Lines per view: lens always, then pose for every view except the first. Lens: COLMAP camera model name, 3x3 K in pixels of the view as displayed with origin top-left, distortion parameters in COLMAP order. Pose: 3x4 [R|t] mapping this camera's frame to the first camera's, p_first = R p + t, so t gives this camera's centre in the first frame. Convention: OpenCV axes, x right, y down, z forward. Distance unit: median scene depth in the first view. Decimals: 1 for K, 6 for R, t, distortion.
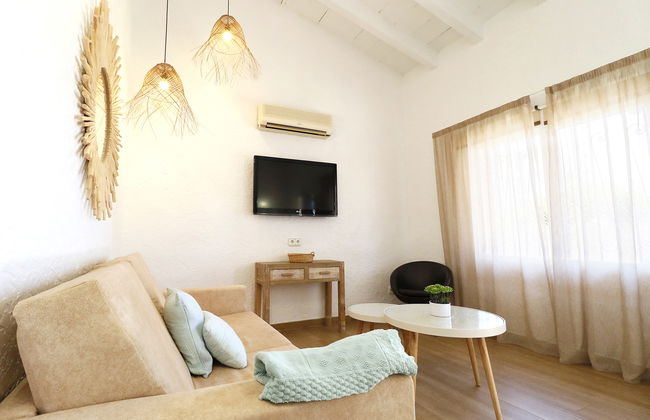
lens RADIAL K [[318.7, 0, 323.9], [0, 318.7, 204.0], [0, 0, 1]] dist [0.000378, -0.000330]
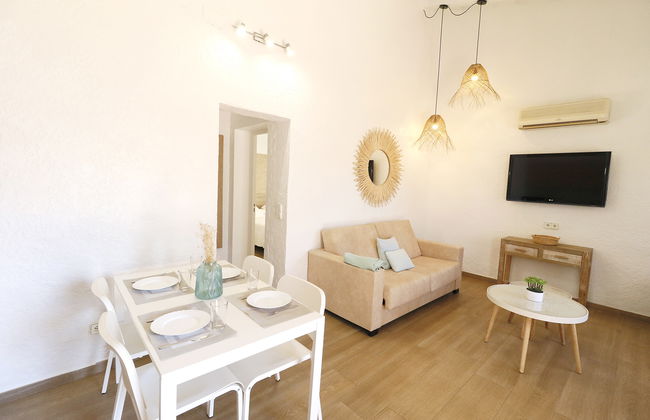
lens RADIAL K [[318.7, 0, 323.9], [0, 318.7, 204.0], [0, 0, 1]] dist [0.000378, -0.000330]
pose [[0.291364, 0.099655, -0.951407, 0.813839], [0.058975, 0.990796, 0.121842, -0.157551], [0.954793, -0.091609, 0.282805, -0.101704]]
